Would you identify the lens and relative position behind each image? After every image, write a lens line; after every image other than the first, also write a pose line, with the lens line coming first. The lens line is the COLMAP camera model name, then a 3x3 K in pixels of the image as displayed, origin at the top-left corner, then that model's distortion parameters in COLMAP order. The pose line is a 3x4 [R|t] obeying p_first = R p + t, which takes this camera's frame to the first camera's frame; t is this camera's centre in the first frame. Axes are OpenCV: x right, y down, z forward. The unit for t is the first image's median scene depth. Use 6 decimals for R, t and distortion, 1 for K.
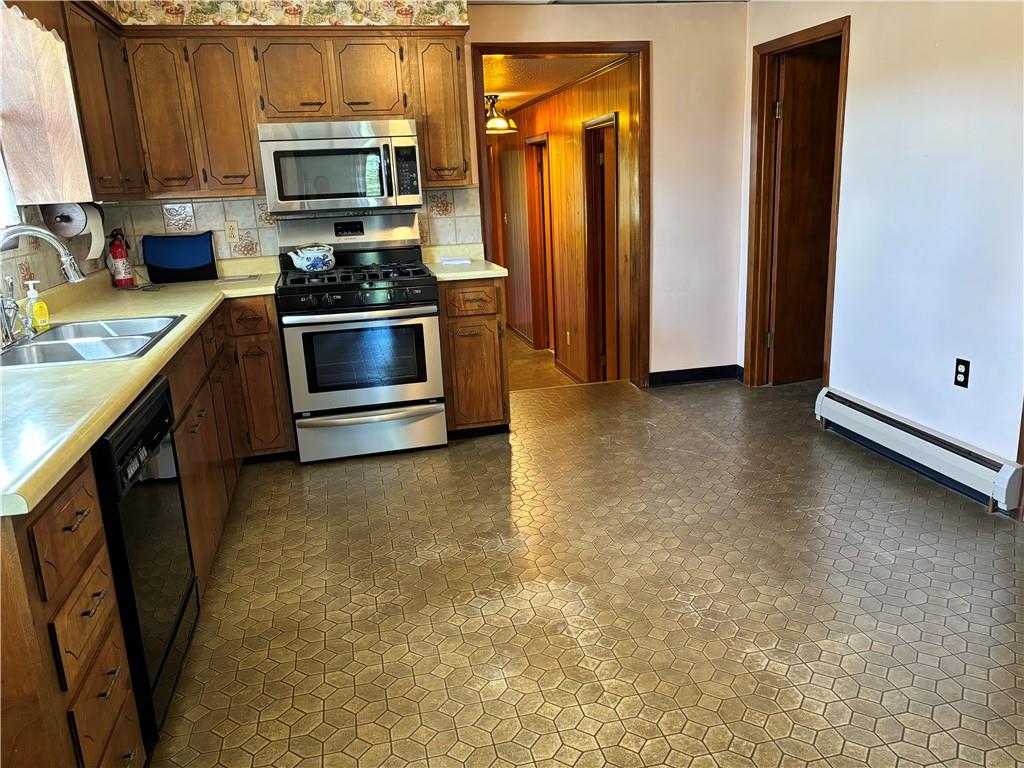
lens RADIAL K [[769.8, 0, 515.4], [0, 769.8, 384.8], [0, 0, 1]] dist [0.010552, 0.002478]
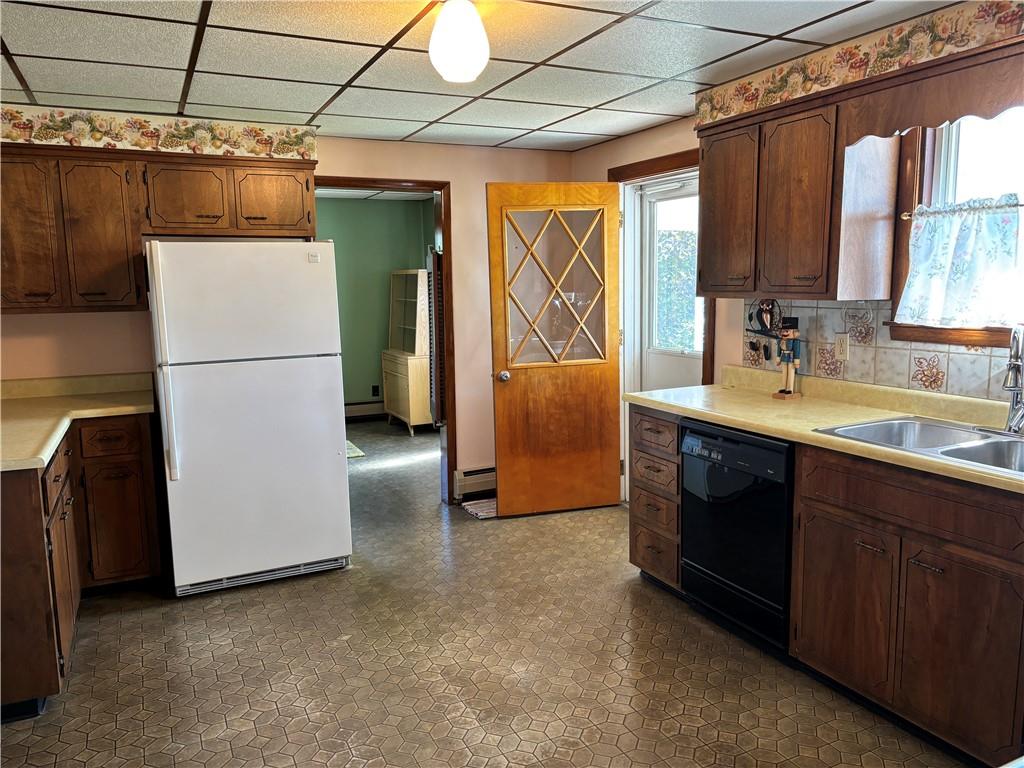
lens RADIAL K [[769.8, 0, 513.0], [0, 769.8, 385.1], [0, 0, 1]] dist [0.010552, 0.002478]
pose [[-0.973097, 0.090660, -0.211808, 0.208744], [0.001469, 0.921747, 0.387789, -0.541013], [0.230391, 0.377045, -0.897083, 1.847202]]
